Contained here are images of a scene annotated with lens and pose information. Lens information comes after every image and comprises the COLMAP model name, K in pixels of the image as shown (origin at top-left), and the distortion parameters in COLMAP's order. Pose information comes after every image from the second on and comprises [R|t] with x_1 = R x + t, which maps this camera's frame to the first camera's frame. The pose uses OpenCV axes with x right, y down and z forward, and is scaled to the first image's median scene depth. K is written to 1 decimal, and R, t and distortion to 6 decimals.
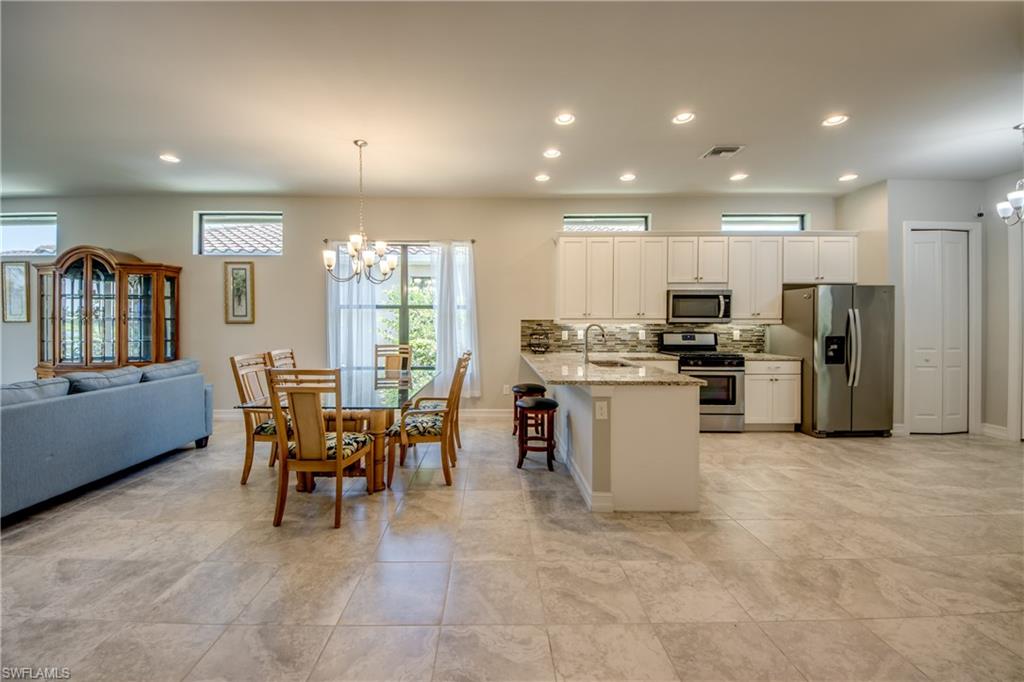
lens RADIAL K [[392.3, 0, 490.3], [0, 392.3, 327.6], [0, 0, 1]] dist [0.008854, -0.010873]
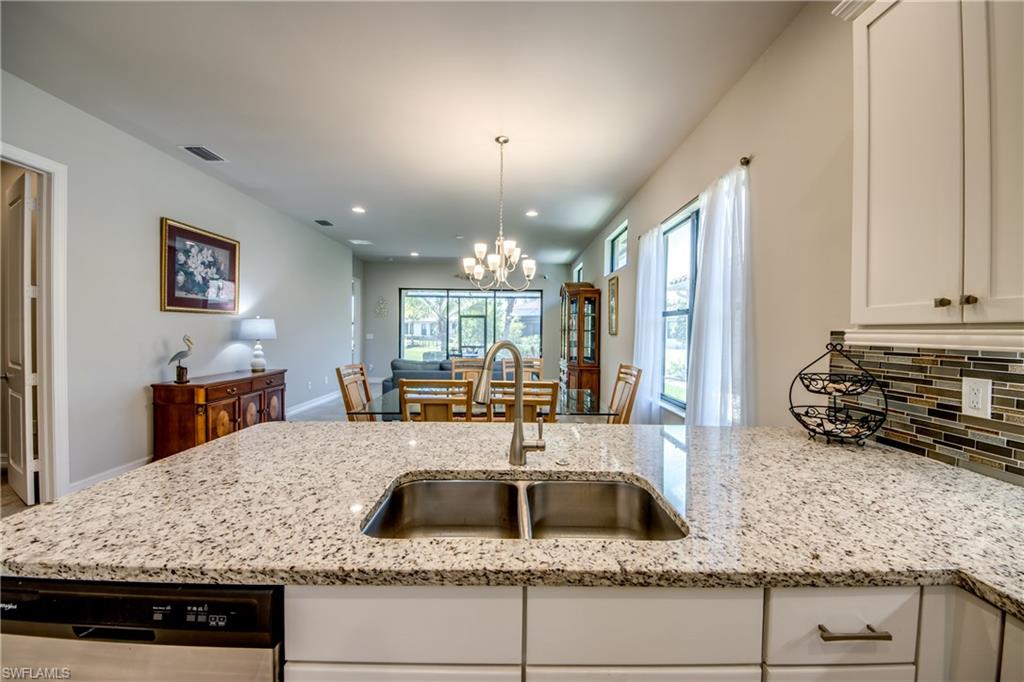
lens RADIAL K [[392.3, 0, 508.1], [0, 392.3, 337.0], [0, 0, 1]] dist [0.008854, -0.010873]
pose [[0.007072, 0.013925, -0.999878, 0.440084], [-0.025782, 0.999573, 0.013738, -0.012742], [0.999643, 0.025682, 0.007428, 0.760266]]
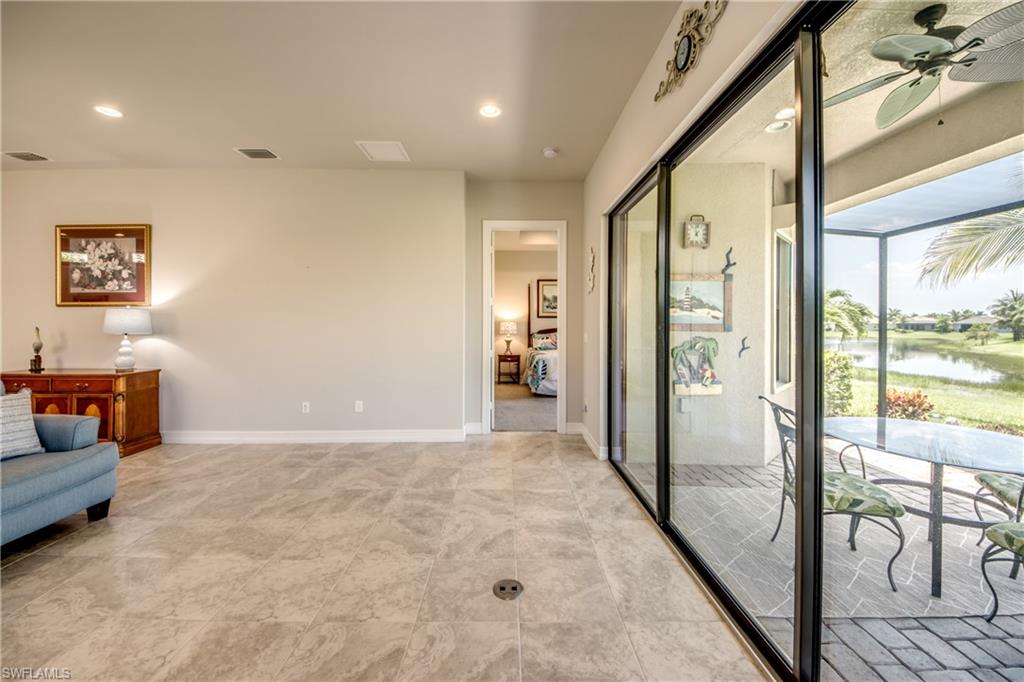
lens RADIAL K [[392.3, 0, 512.6], [0, 392.3, 324.6], [0, 0, 1]] dist [0.008854, -0.010873]
pose [[-0.999616, -0.005025, -0.027249, -1.302187], [-0.005265, 0.999948, 0.008728, -0.008027], [0.027204, 0.008868, -0.999591, 0.985282]]
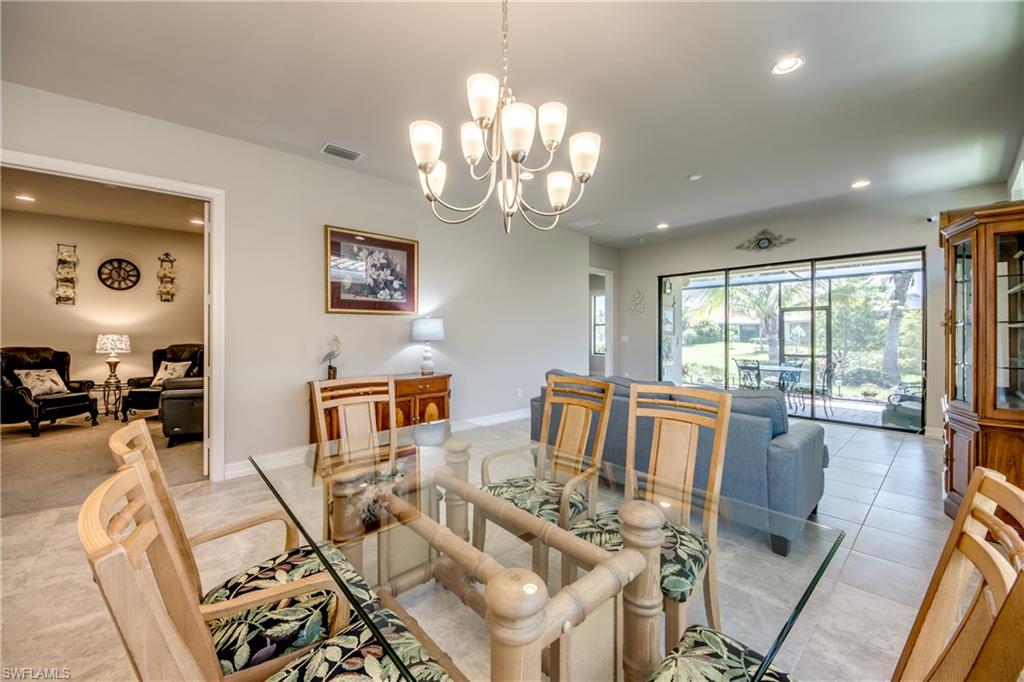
lens RADIAL K [[392.3, 0, 515.4], [0, 392.3, 339.7], [0, 0, 1]] dist [0.008854, -0.010873]
pose [[-0.727459, 0.011294, -0.686058, -0.048815], [-0.004765, 0.999757, 0.021511, -0.000292], [0.686135, 0.018918, -0.727229, 0.952618]]
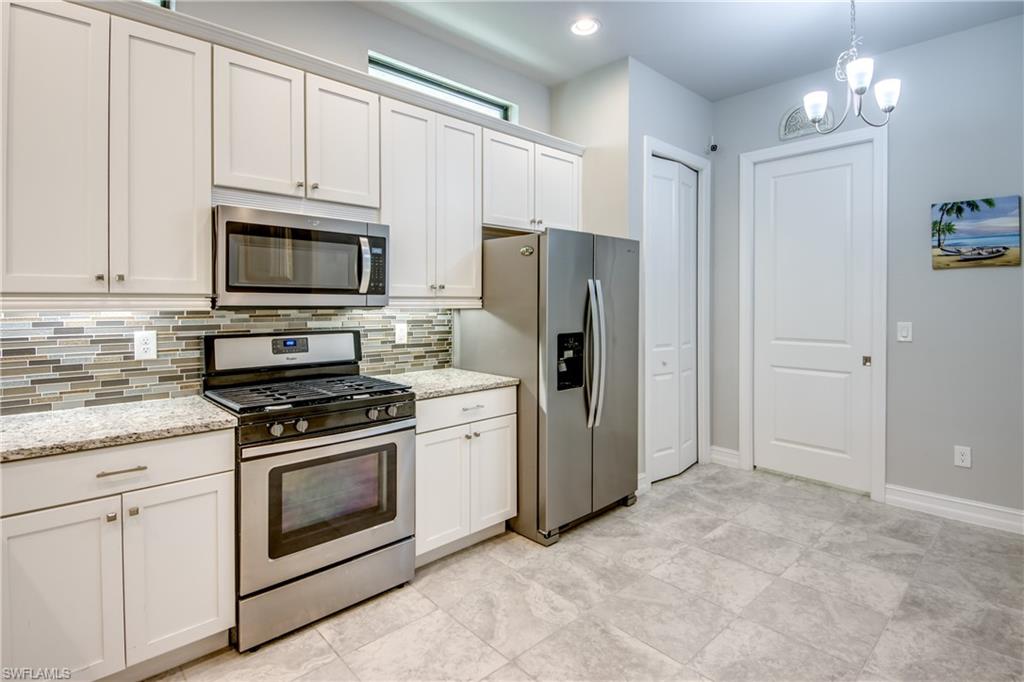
lens RADIAL K [[505.6, 0, 510.5], [0, 505.6, 307.4], [0, 0, 1]] dist [0.005540, -0.003986]
pose [[0.730050, -0.007844, 0.683349, 0.339104], [0.006977, 0.999968, 0.004024, -0.012466], [-0.683358, 0.001830, 0.730081, 0.516909]]
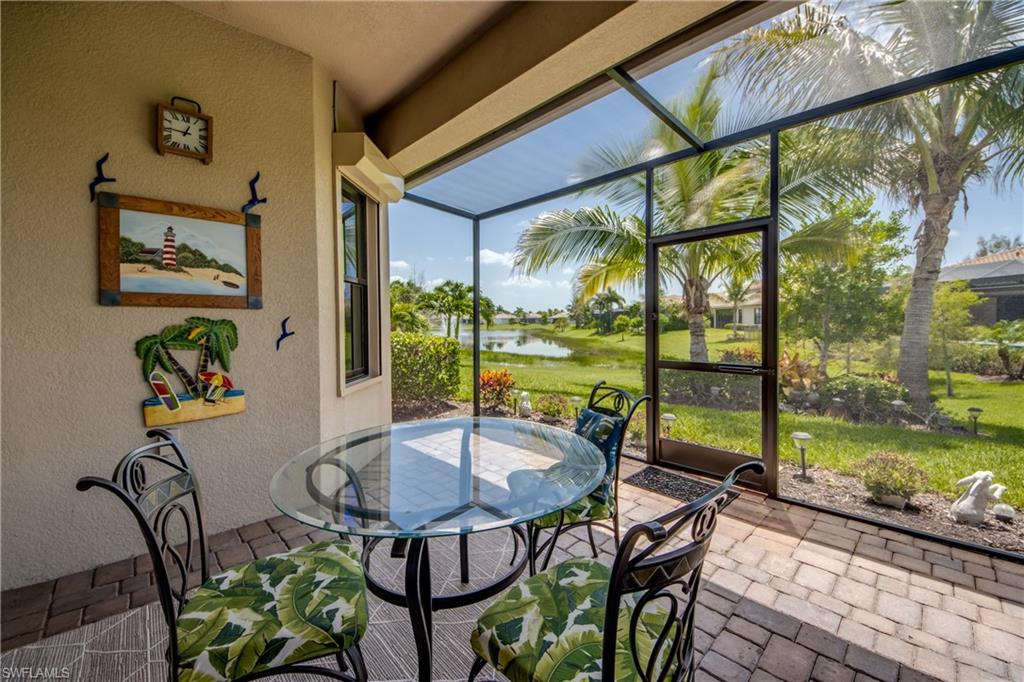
lens RADIAL K [[392.3, 0, 513.3], [0, 392.3, 334.5], [0, 0, 1]] dist [0.008854, -0.010873]
pose [[-0.709204, 0.028820, -0.704414, -1.666050], [-0.000606, 0.999139, 0.041489, 0.024534], [0.705003, 0.029851, -0.708576, 0.766090]]
